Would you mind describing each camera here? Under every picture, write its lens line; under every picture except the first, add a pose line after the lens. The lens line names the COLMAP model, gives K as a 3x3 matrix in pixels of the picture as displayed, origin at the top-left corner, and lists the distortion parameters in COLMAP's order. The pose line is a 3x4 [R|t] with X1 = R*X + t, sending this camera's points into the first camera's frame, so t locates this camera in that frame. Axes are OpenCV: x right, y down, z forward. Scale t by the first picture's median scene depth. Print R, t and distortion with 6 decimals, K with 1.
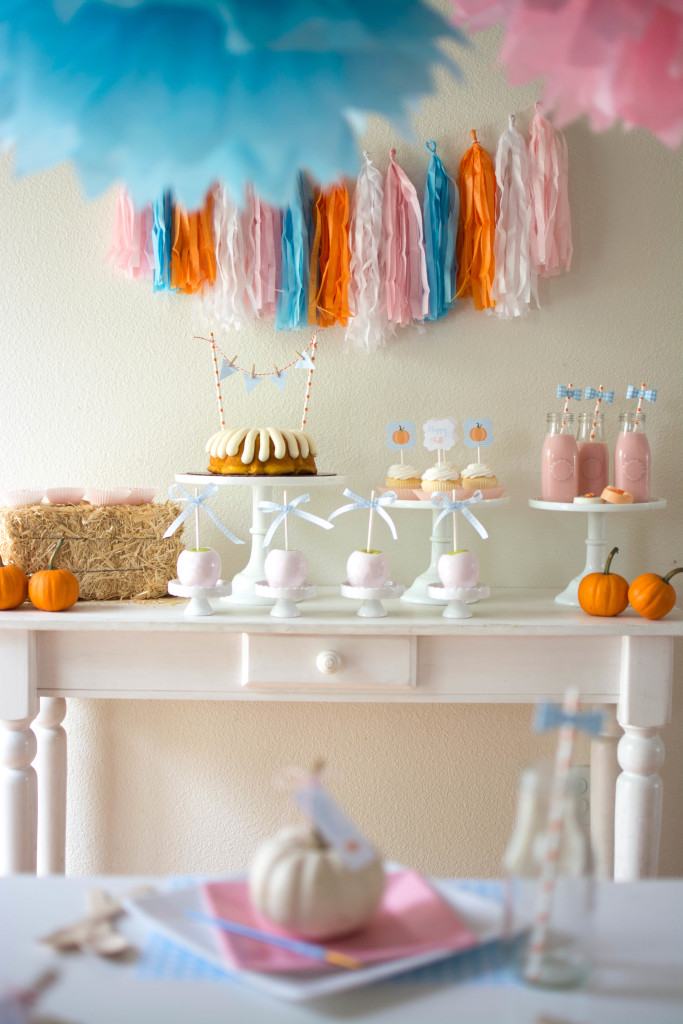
lens RADIAL K [[1546.9, 0, 341.5], [0, 1546.9, 512.0], [0, 0, 1]] dist [-0.156939, -0.007238]
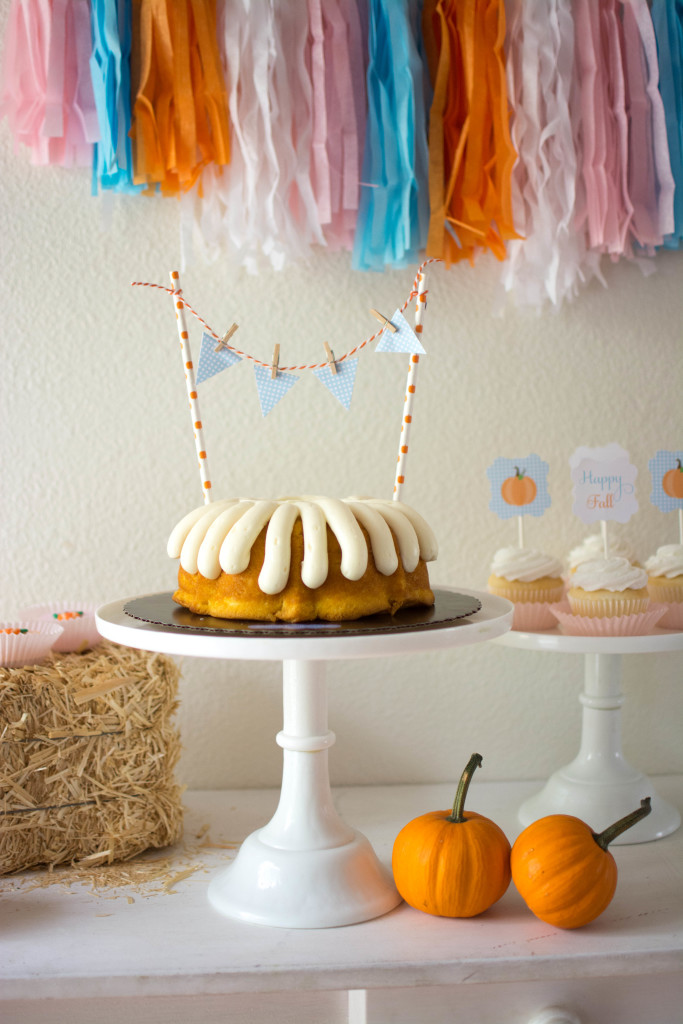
lens RADIAL K [[1546.9, 0, 341.5], [0, 1546.9, 512.0], [0, 0, 1]] dist [-0.156939, -0.007238]
pose [[0.995503, -0.025796, 0.091155, -0.095713], [0.024293, 0.999551, 0.017559, -0.053628], [-0.091567, -0.015266, 0.995682, 0.546630]]
